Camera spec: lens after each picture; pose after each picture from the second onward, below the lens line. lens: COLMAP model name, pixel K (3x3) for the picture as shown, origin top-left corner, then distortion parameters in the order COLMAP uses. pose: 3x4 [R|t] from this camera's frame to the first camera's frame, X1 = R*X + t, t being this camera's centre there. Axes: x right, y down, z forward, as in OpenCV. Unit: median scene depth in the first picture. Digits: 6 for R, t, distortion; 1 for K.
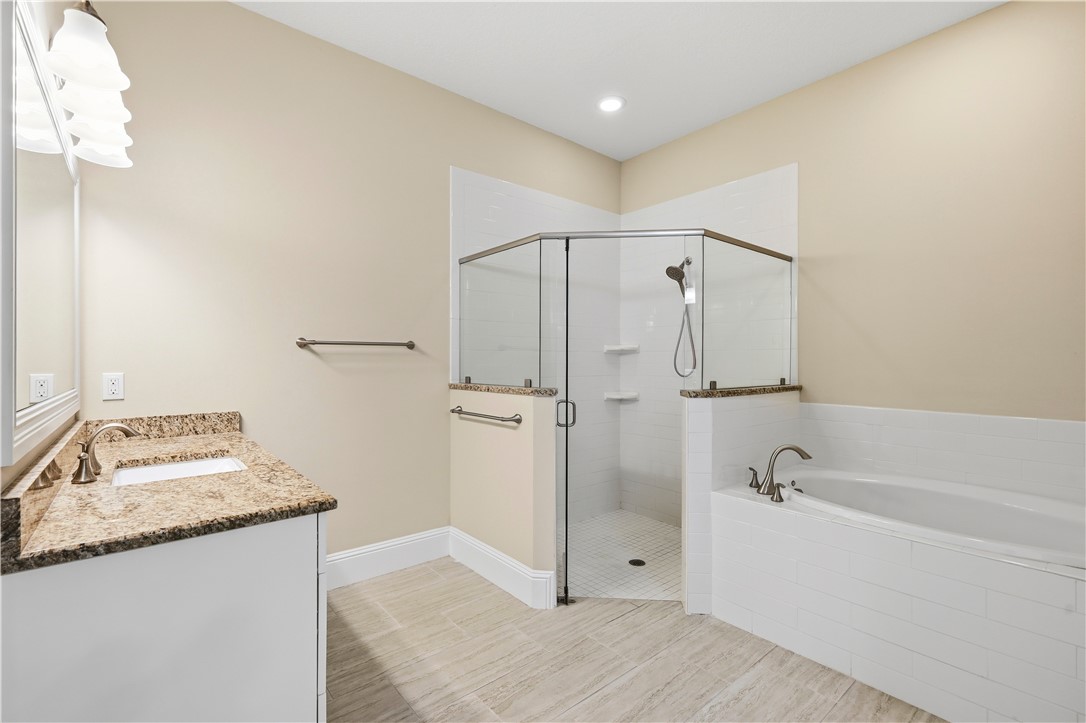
lens RADIAL K [[475.2, 0, 543.0], [0, 475.2, 361.5], [0, 0, 1]] dist [-0.007048, -0.000310]
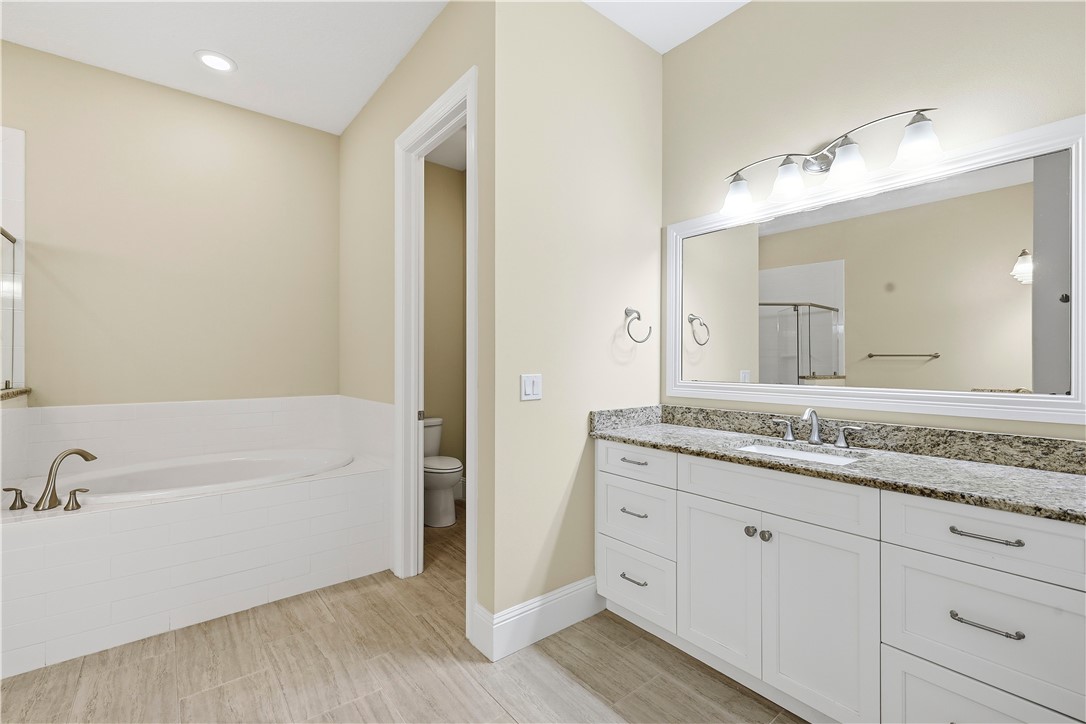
lens RADIAL K [[475.2, 0, 543.0], [0, 475.2, 362.0], [0, 0, 1]] dist [-0.007048, -0.000310]
pose [[0.013988, -0.005748, 0.999886, -0.430276], [0.001083, 0.999983, 0.005734, -0.002474], [-0.999902, 0.001002, 0.013994, 0.052206]]
